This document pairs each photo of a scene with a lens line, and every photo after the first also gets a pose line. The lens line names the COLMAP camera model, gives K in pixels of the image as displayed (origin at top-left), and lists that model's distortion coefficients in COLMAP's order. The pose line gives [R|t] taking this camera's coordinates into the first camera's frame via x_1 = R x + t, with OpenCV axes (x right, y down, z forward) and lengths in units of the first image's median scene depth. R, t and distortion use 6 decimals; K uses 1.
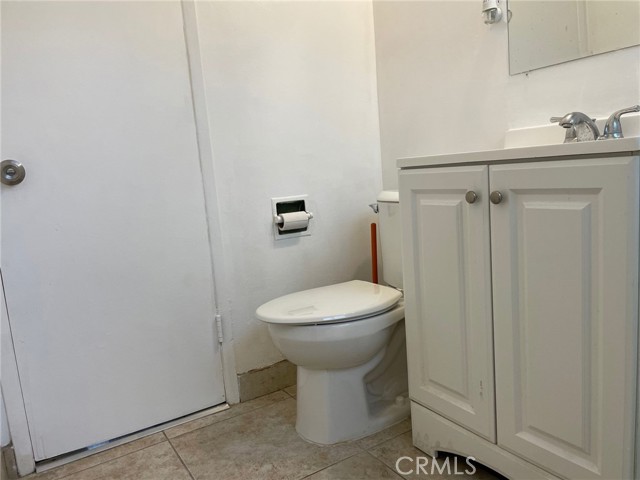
lens RADIAL K [[488.7, 0, 322.8], [0, 488.7, 238.8], [0, 0, 1]] dist [0.091335, -0.123349]
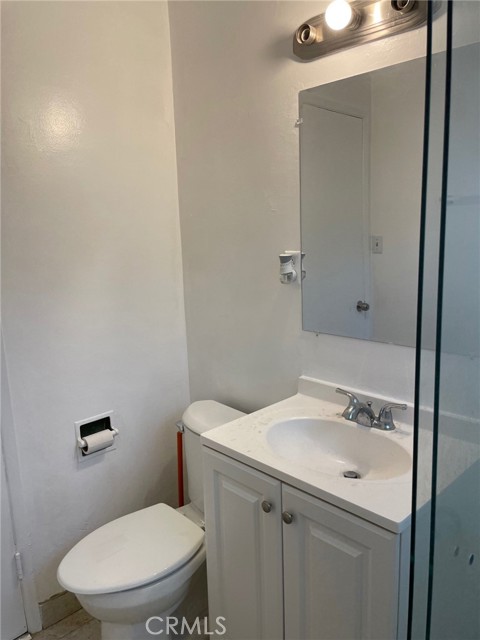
lens RADIAL K [[488.7, 0, 235.3], [0, 488.7, 314.5], [0, 0, 1]] dist [0.091335, -0.123349]
pose [[0.977231, 0.002644, 0.212161, -0.001427], [-0.012637, 0.998873, 0.045760, -0.360660], [-0.211801, -0.047399, 0.976163, -0.027302]]
